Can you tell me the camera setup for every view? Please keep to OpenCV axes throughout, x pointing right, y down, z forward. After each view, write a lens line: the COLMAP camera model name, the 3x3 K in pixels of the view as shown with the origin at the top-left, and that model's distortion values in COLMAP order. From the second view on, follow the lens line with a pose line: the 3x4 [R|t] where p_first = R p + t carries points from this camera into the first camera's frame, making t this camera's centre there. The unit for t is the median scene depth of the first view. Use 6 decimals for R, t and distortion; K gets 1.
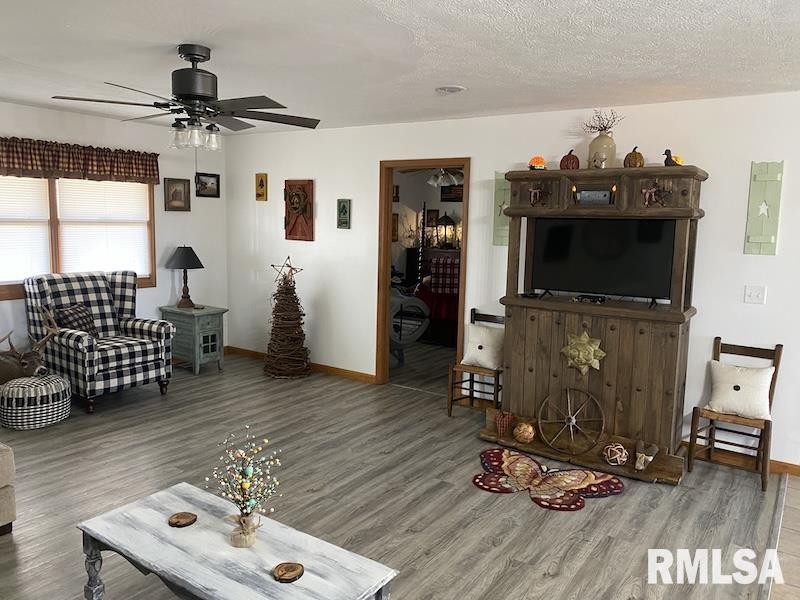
lens RADIAL K [[612.2, 0, 400.2], [0, 612.2, 295.4], [0, 0, 1]] dist [0.058708, -0.057044]
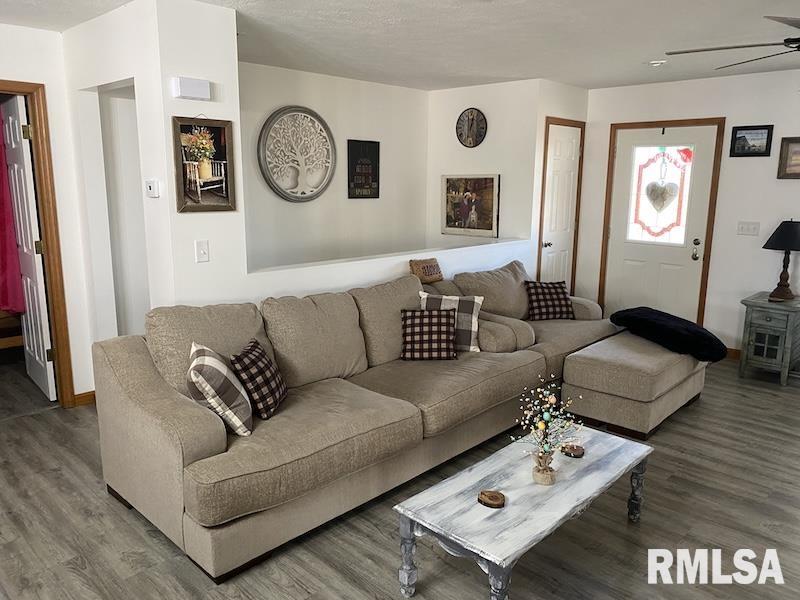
lens RADIAL K [[612.2, 0, 400.2], [0, 612.2, 295.4], [0, 0, 1]] dist [0.058708, -0.057044]
pose [[-0.159333, 0.161508, -0.973924, 0.328710], [-0.137616, 0.973262, 0.183912, -0.031389], [0.977586, 0.163330, -0.132847, 0.360119]]
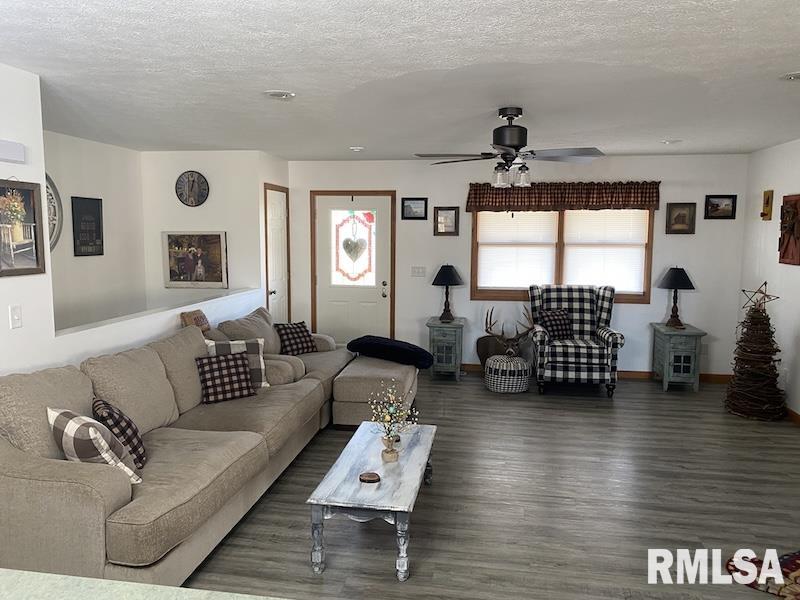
lens RADIAL K [[612.2, 0, 400.2], [0, 612.2, 295.4], [0, 0, 1]] dist [0.058708, -0.057044]
pose [[0.429807, 0.072605, -0.899997, 0.438082], [-0.110530, 0.993496, 0.027363, -0.011367], [0.896130, 0.087716, 0.435037, 0.152634]]
